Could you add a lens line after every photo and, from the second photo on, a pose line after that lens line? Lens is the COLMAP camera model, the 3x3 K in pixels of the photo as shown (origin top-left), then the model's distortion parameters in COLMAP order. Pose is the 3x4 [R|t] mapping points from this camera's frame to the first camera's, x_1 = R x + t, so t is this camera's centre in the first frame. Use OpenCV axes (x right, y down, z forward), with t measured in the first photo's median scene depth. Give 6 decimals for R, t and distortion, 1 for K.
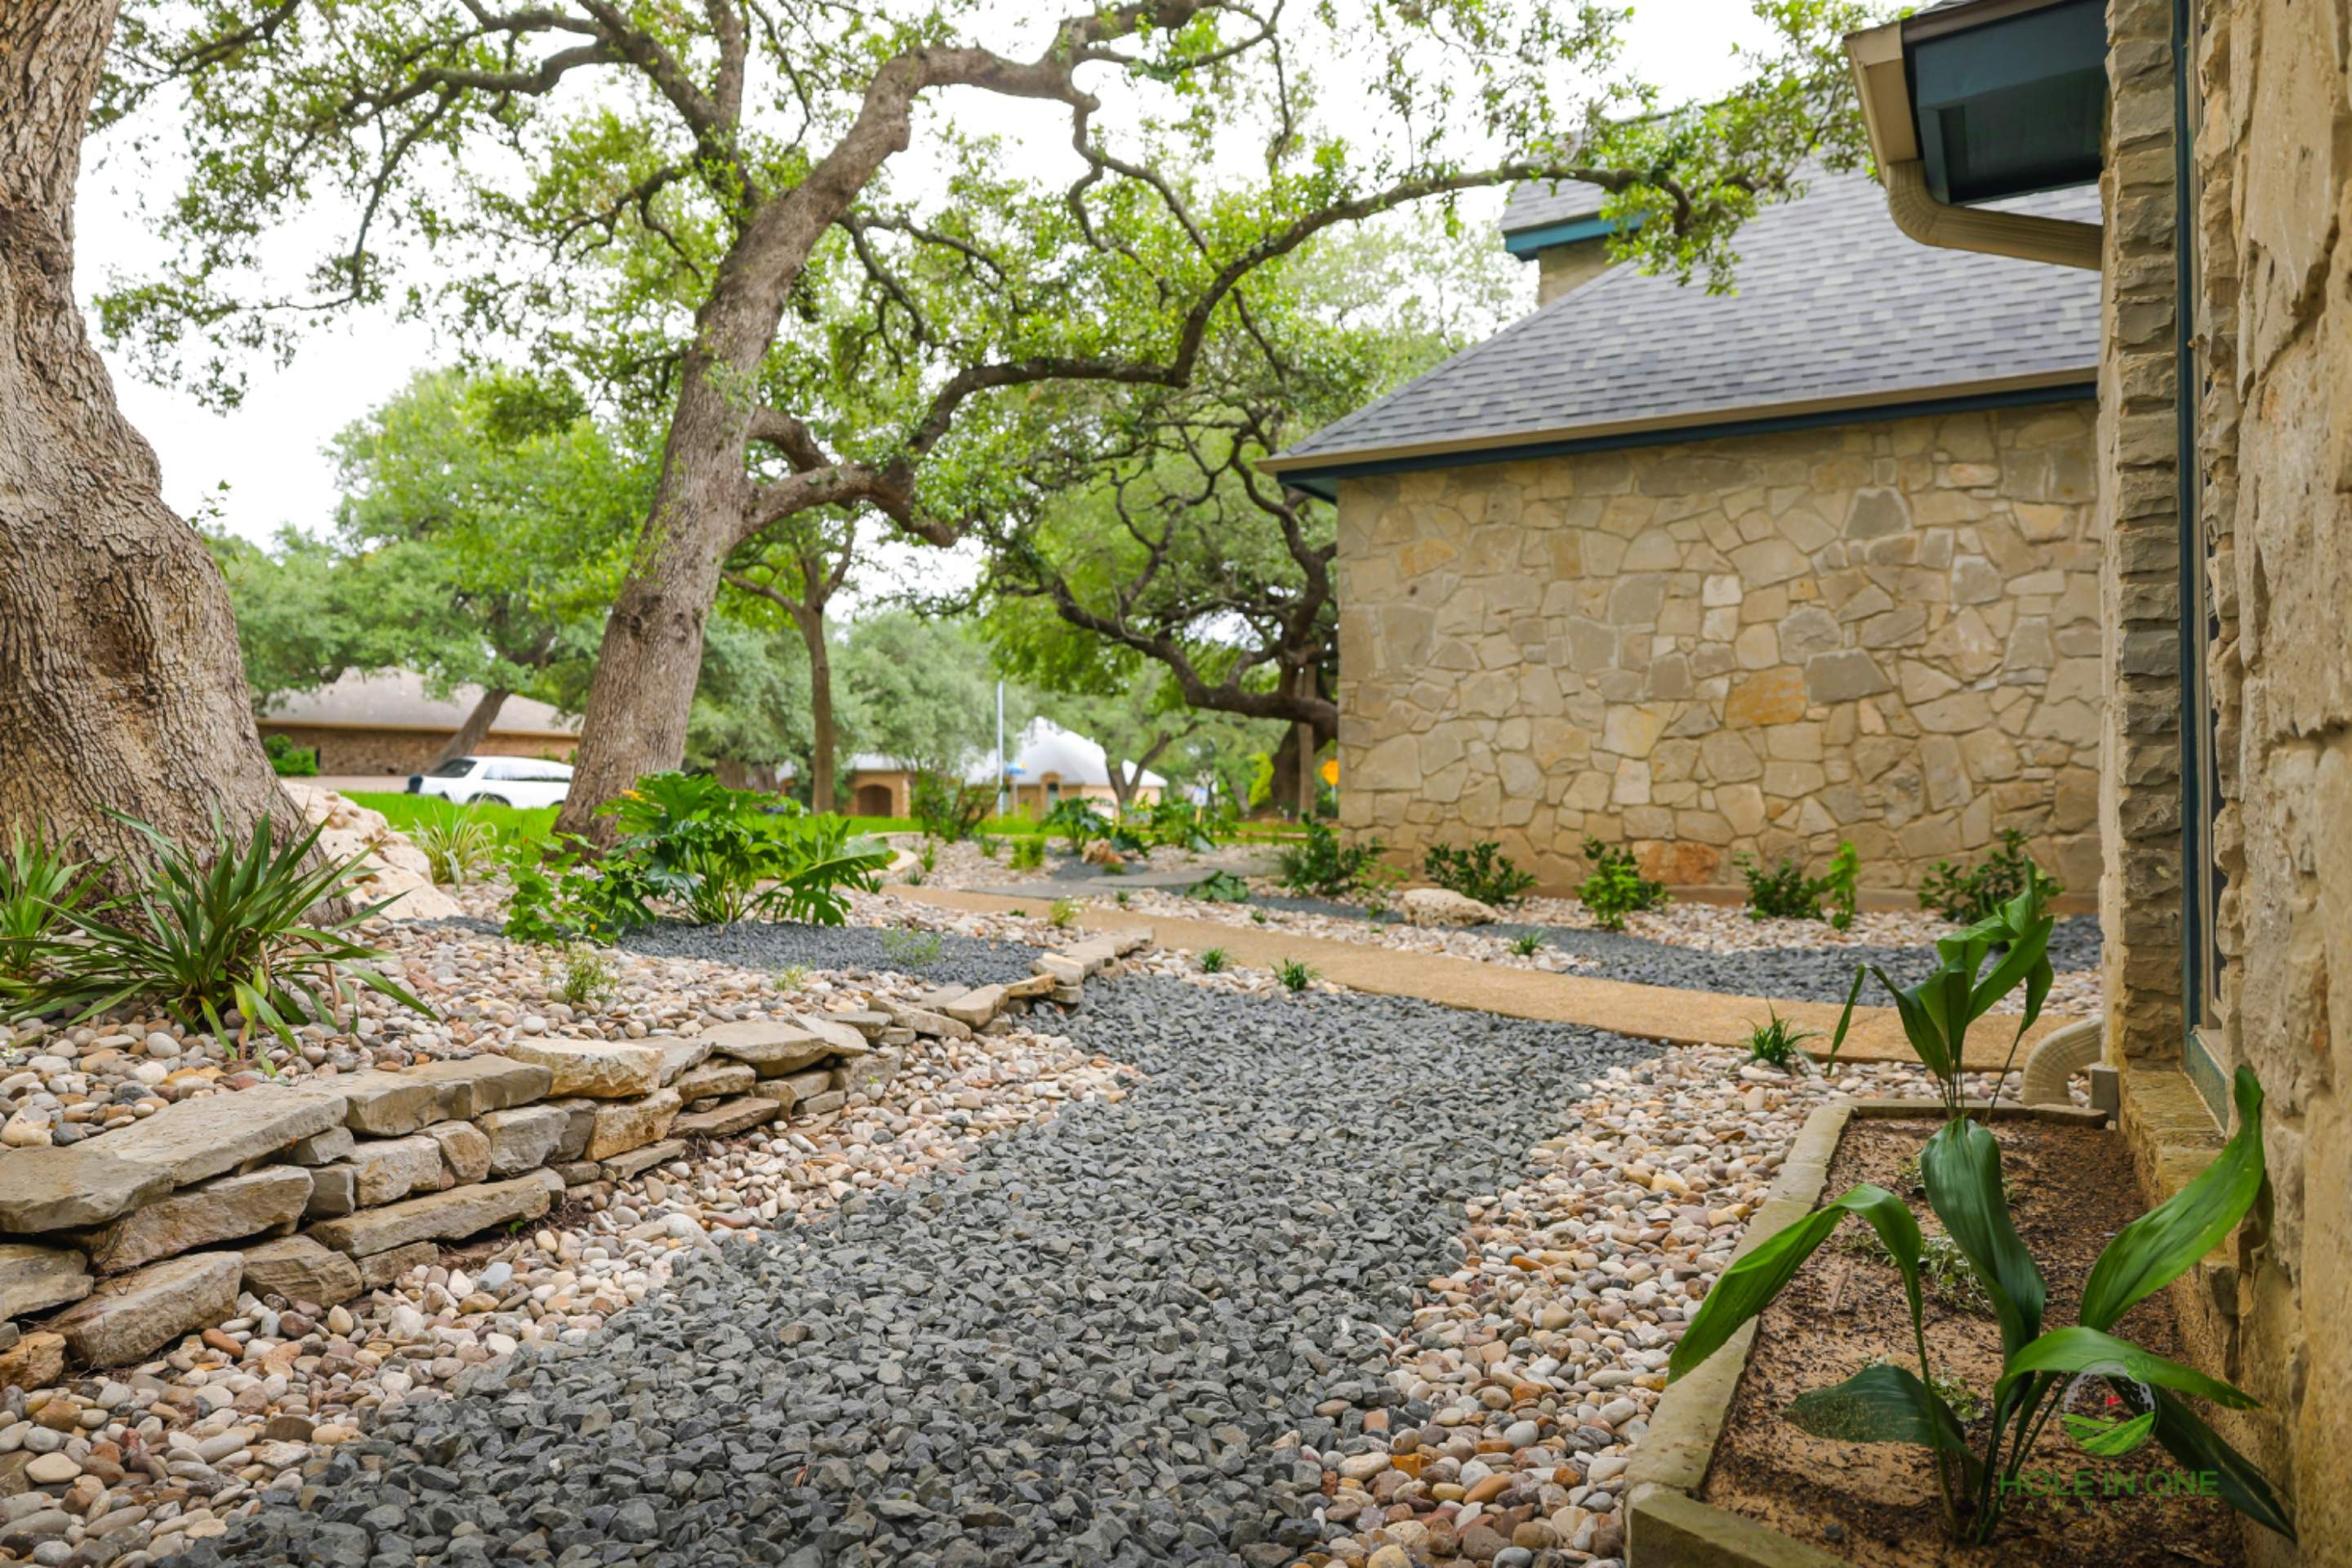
lens RADIAL K [[1614.8, 0, 1176.5], [0, 1614.8, 785.7], [0, 0, 1]] dist [-0.003454, 0.001564]
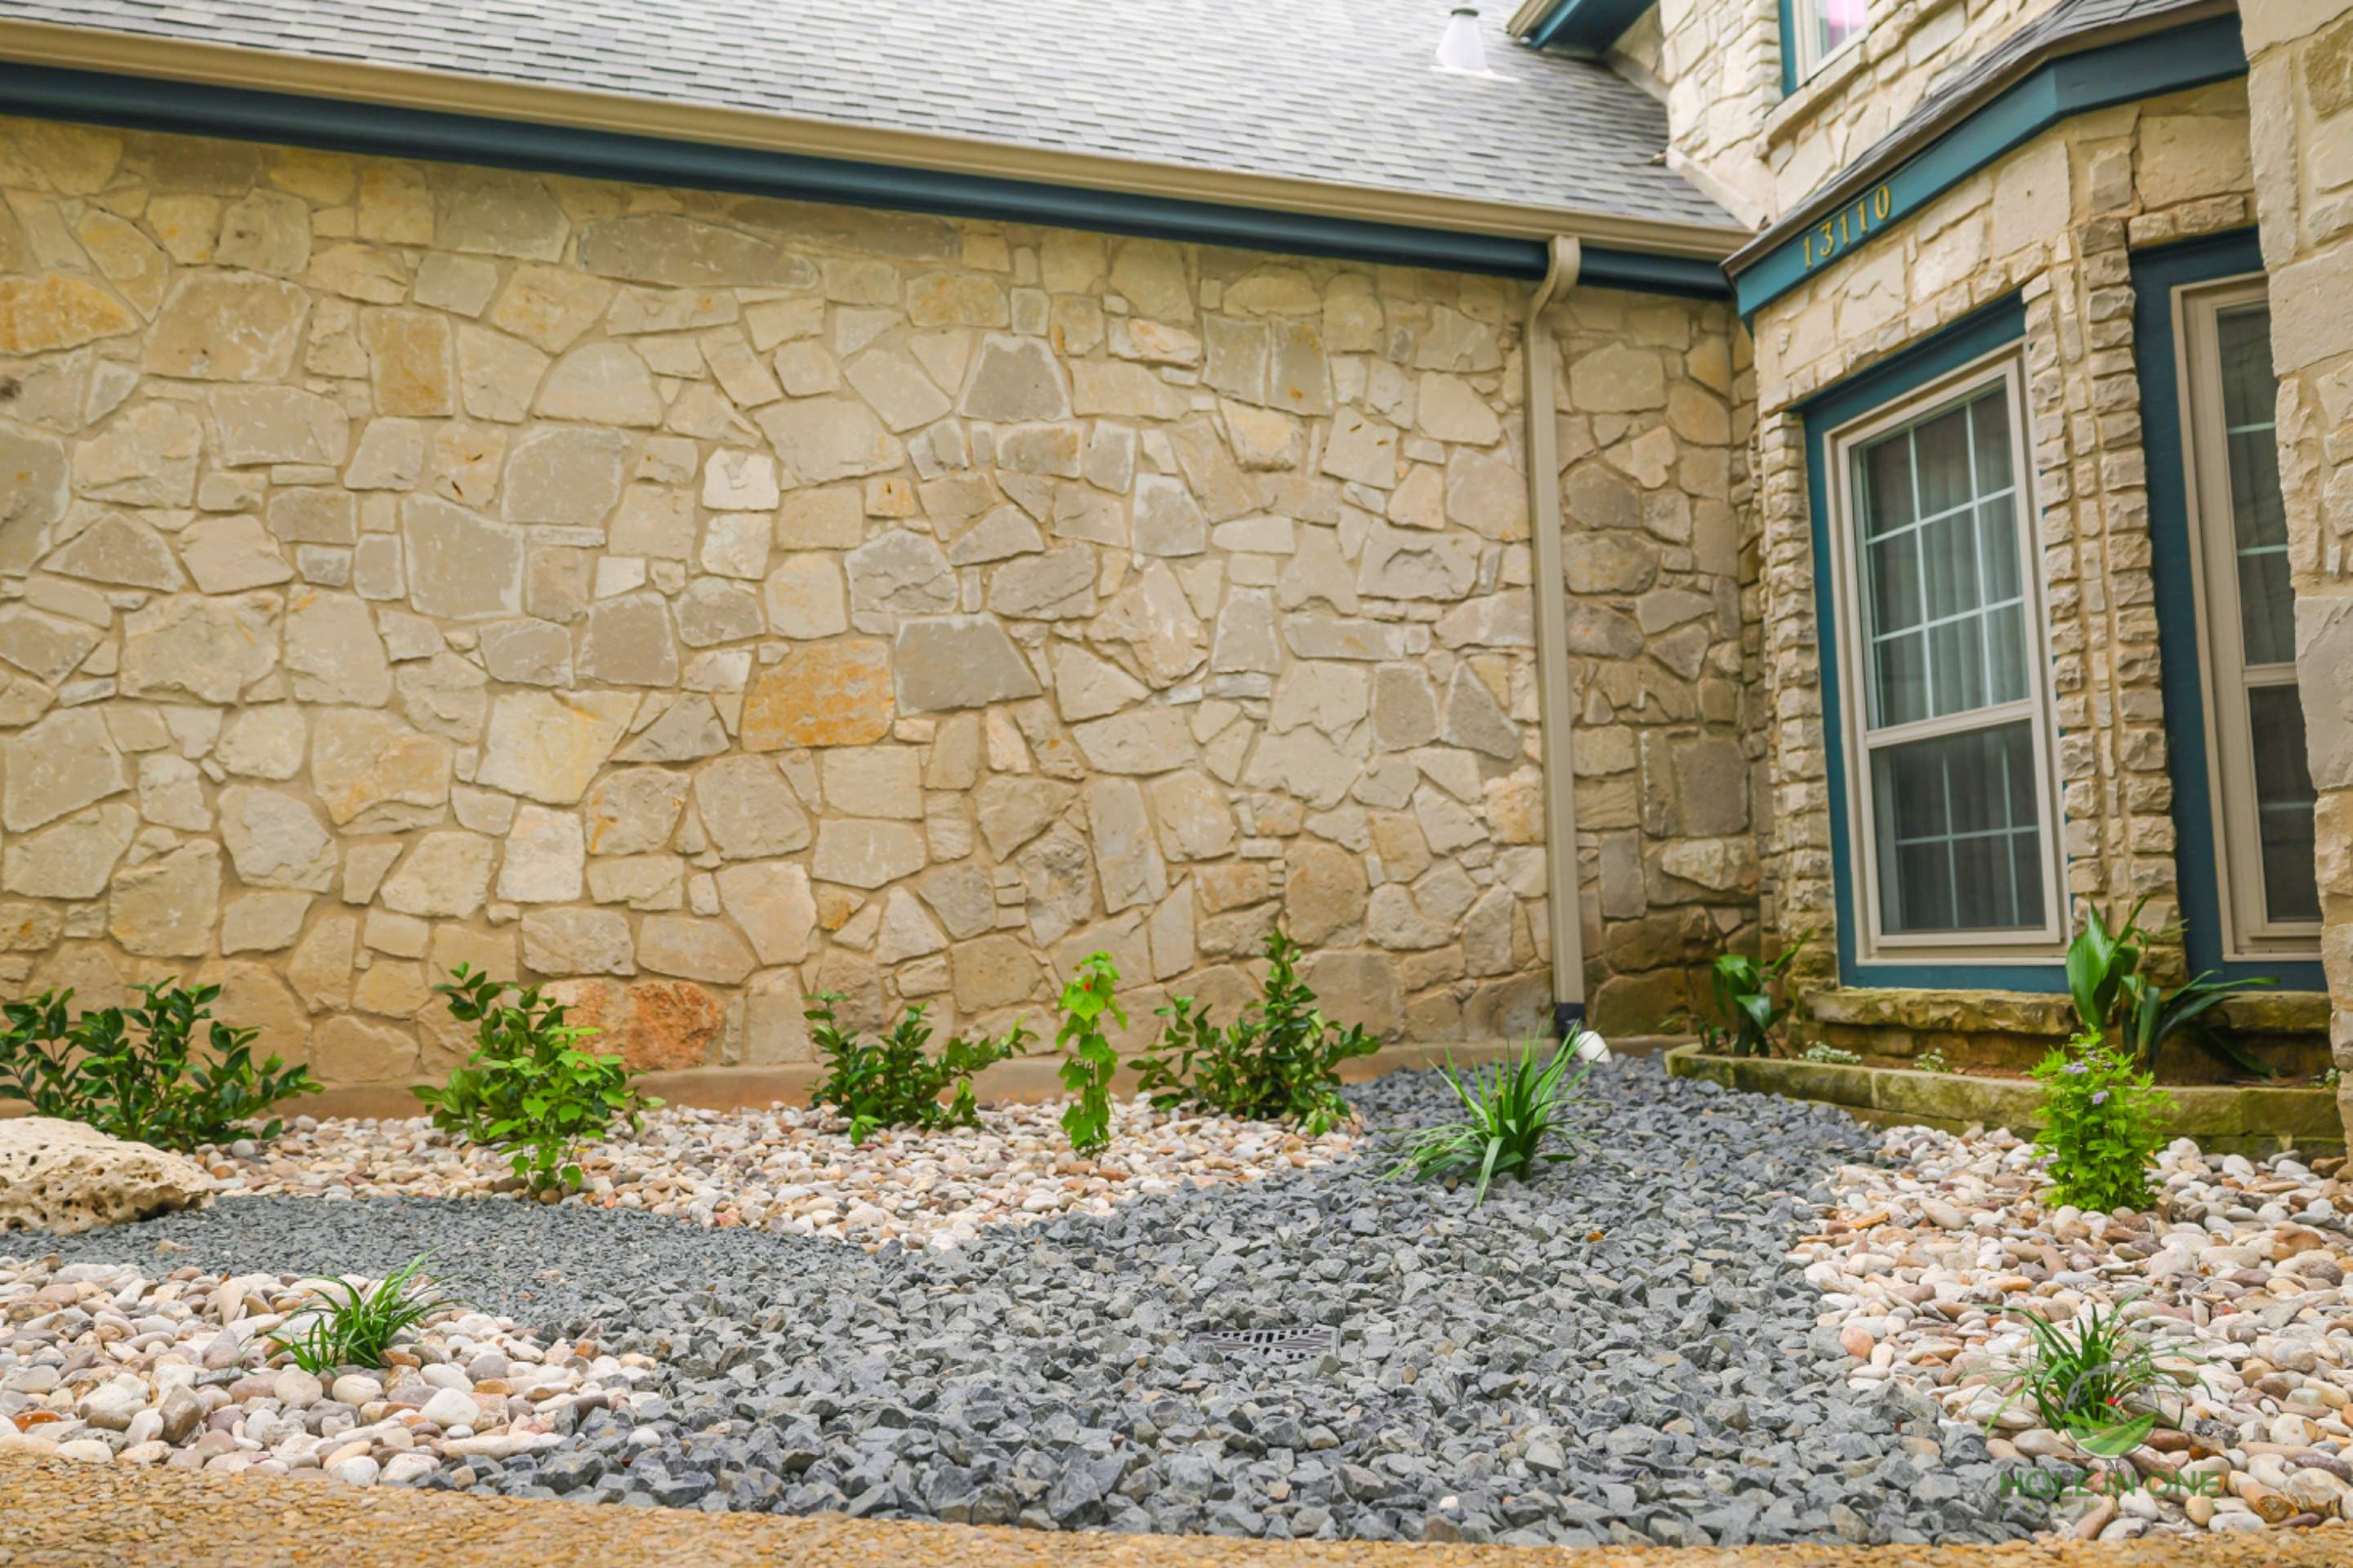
lens RADIAL K [[1615.6, 0, 1177.9], [0, 1615.6, 793.7], [0, 0, 1]] dist [-0.003454, 0.001564]
pose [[0.731746, 0.065466, 0.678426, 0.102247], [0.010098, 0.994226, -0.106831, 0.033653], [-0.681502, 0.085024, 0.726860, 0.557461]]
